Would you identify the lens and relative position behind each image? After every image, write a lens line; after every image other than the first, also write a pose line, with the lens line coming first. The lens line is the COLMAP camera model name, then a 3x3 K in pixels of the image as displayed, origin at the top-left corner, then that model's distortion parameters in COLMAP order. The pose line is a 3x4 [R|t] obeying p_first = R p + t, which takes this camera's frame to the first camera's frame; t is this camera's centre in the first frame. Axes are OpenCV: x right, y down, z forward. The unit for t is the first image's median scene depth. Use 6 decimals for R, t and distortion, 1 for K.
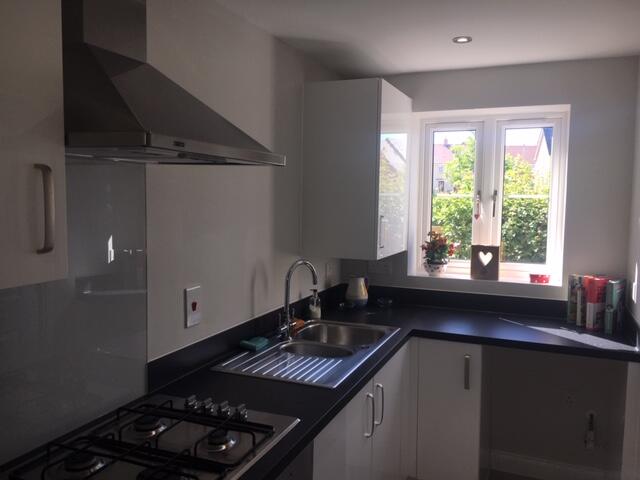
lens RADIAL K [[545.2, 0, 315.2], [0, 545.2, 241.5], [0, 0, 1]] dist [0.064464, -0.054919]
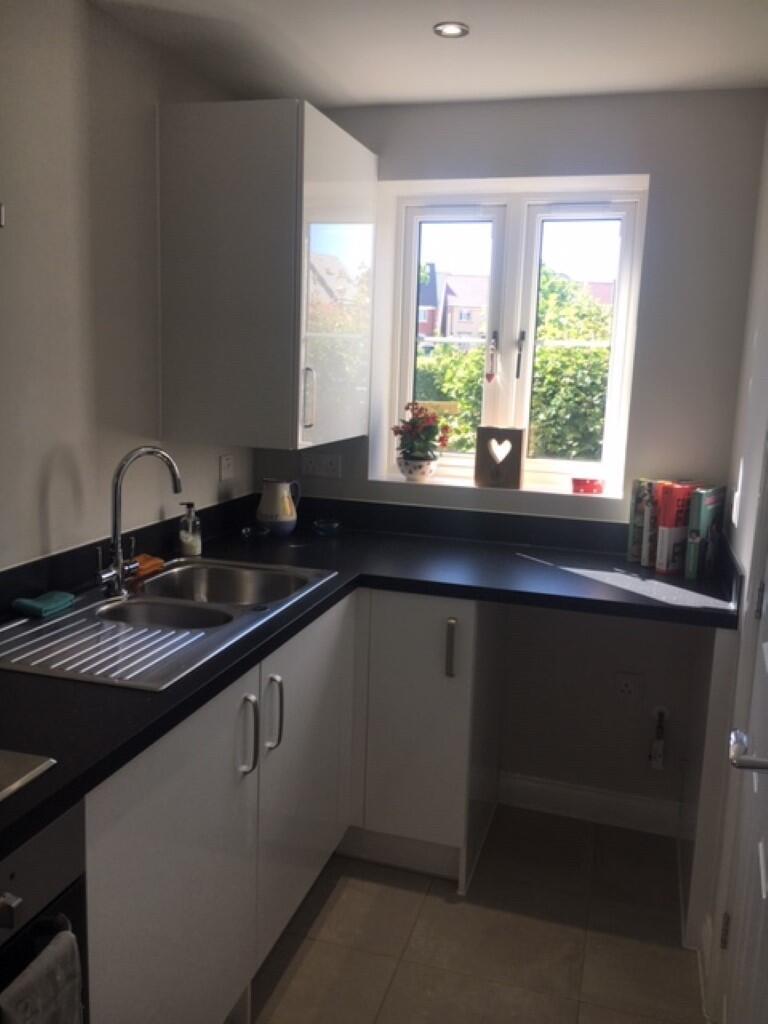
lens RADIAL K [[872.4, 0, 388.2], [0, 872.4, 508.0], [0, 0, 1]] dist [0.064464, -0.054919]
pose [[0.993534, 0.005139, 0.113423, 0.100086], [-0.014890, 0.996245, 0.085293, 0.015810], [-0.112559, -0.086430, 0.989879, 0.114882]]
